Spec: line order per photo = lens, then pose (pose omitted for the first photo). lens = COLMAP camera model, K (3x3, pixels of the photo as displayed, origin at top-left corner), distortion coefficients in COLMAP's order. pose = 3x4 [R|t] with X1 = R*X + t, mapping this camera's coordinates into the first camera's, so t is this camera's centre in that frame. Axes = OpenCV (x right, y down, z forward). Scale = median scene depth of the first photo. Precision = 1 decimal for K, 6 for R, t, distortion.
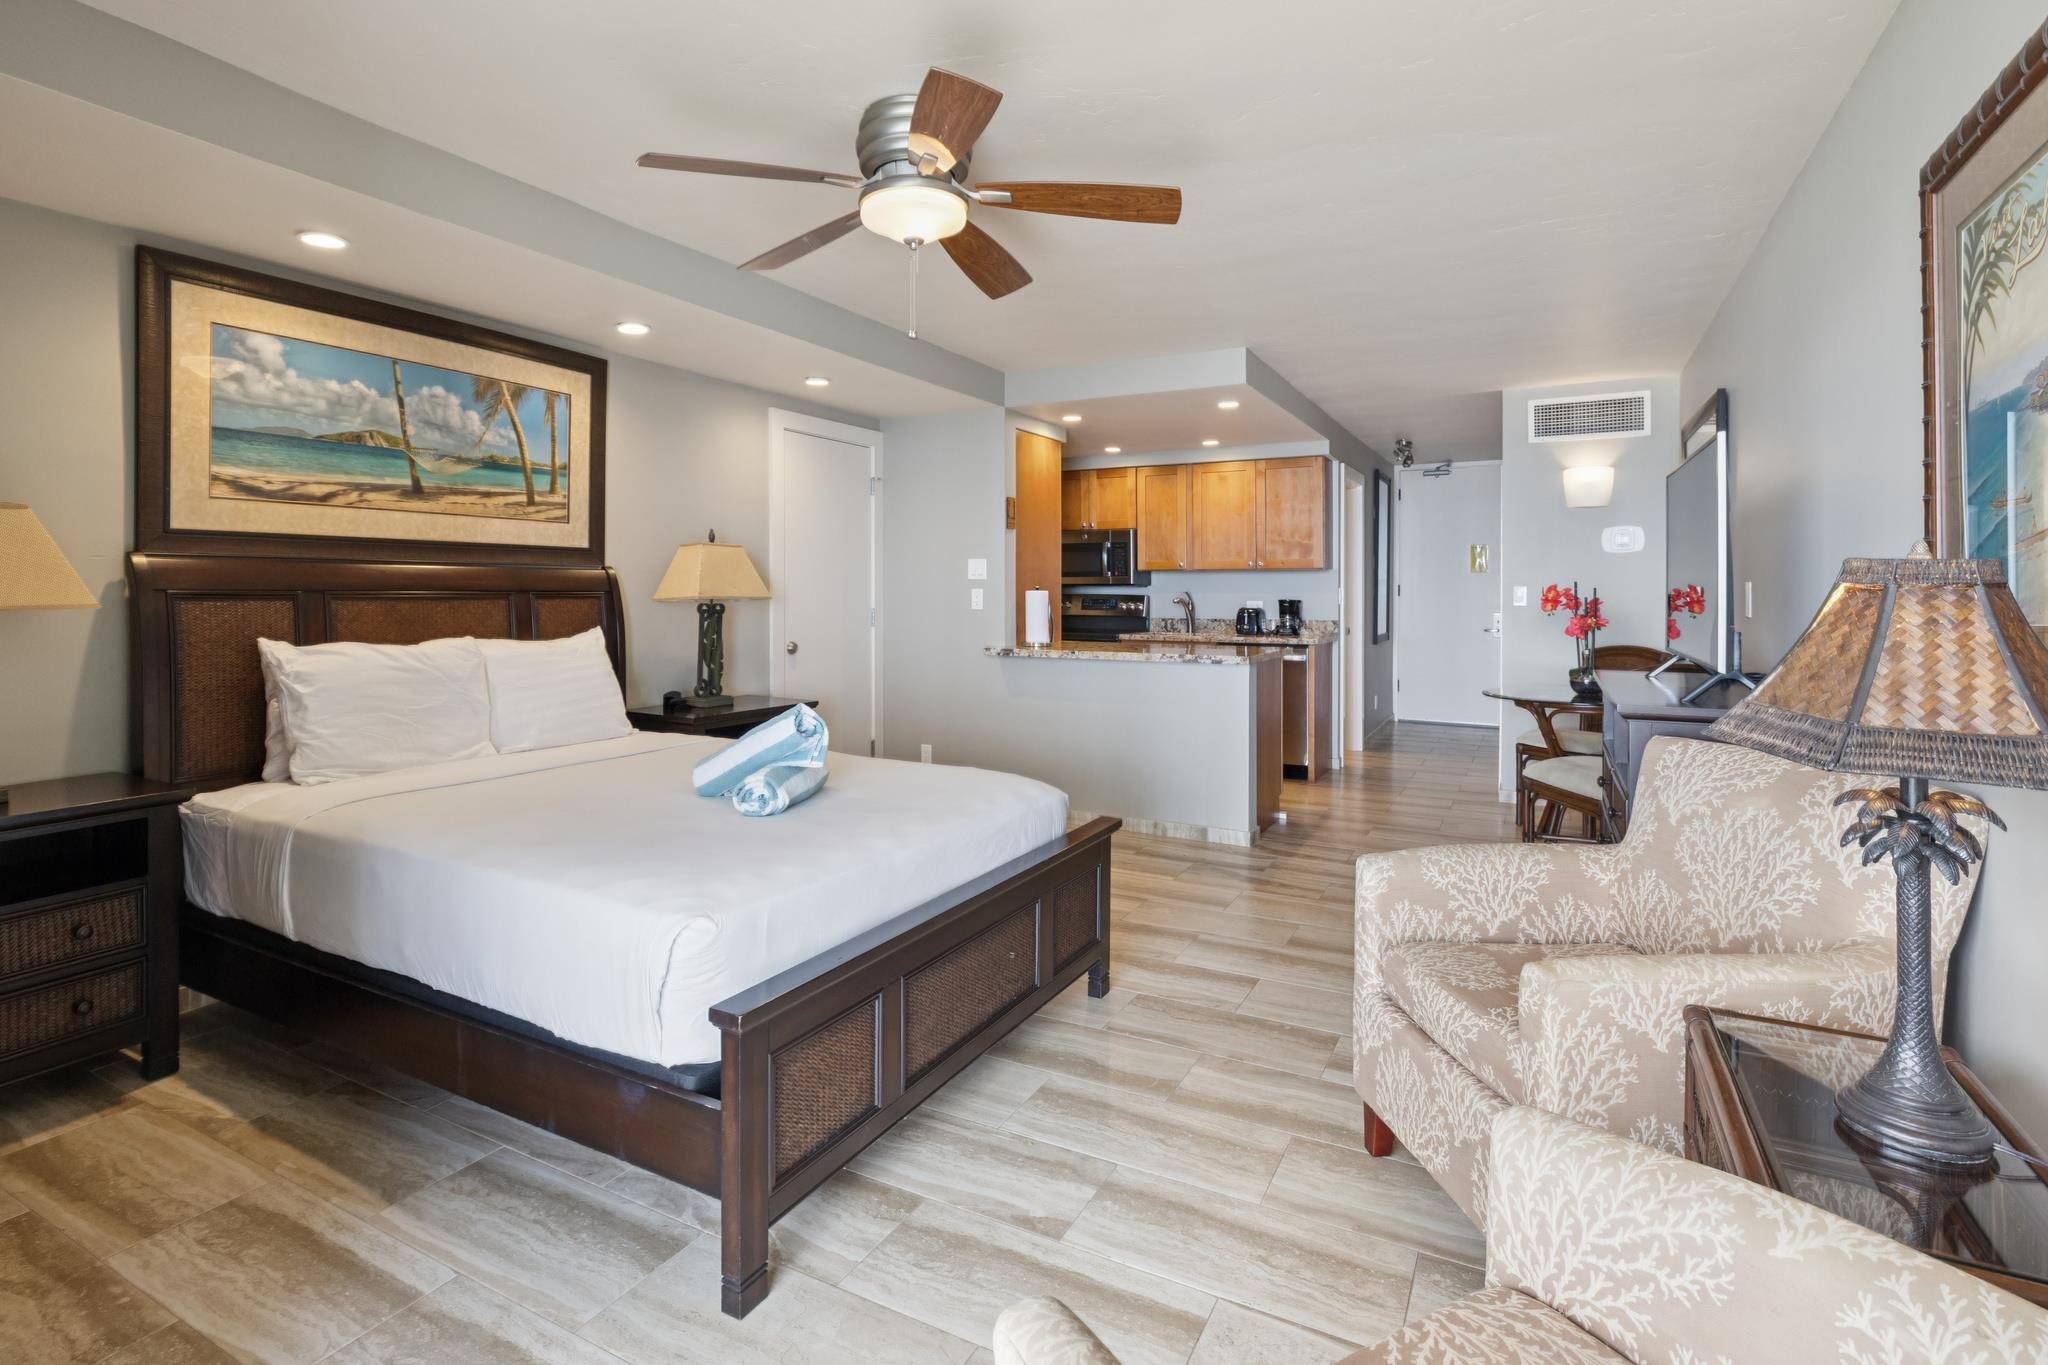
lens RADIAL K [[997.7, 0, 1000.2], [0, 997.7, 632.0], [0, 0, 1]] dist [0.001774, 0.000089]
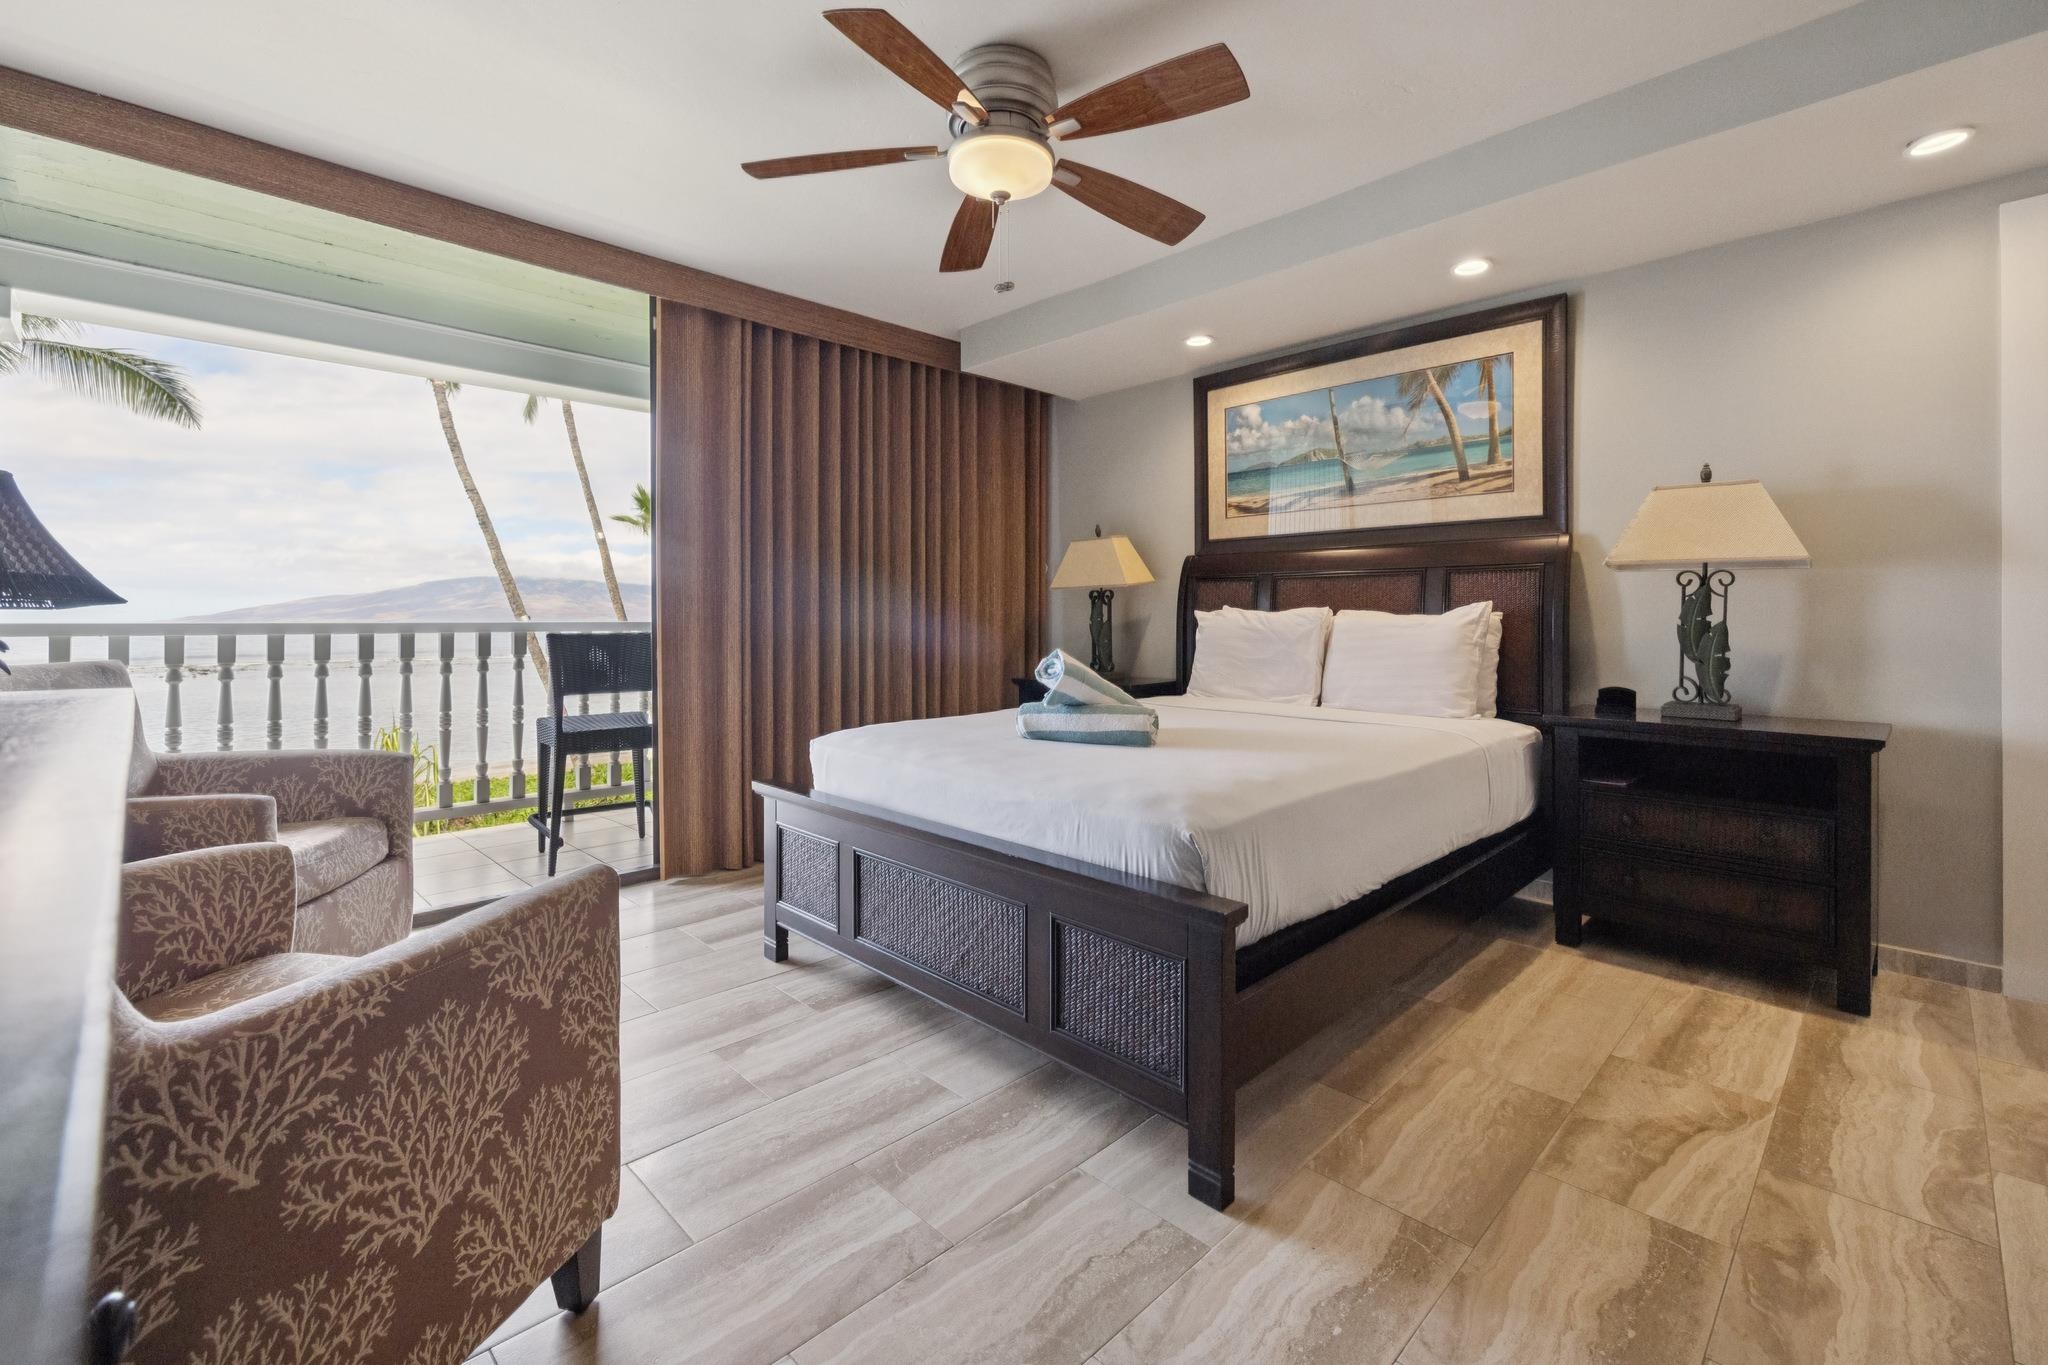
lens RADIAL K [[879.4, 0, 1016.4], [0, 879.4, 630.8], [0, 0, 1]] dist [-0.004453, -0.000576]
pose [[-0.289723, 0.004897, -0.957098, 0.545957], [-0.043705, 0.998876, 0.018340, 0.028591], [0.956112, 0.047144, -0.289184, 0.911915]]
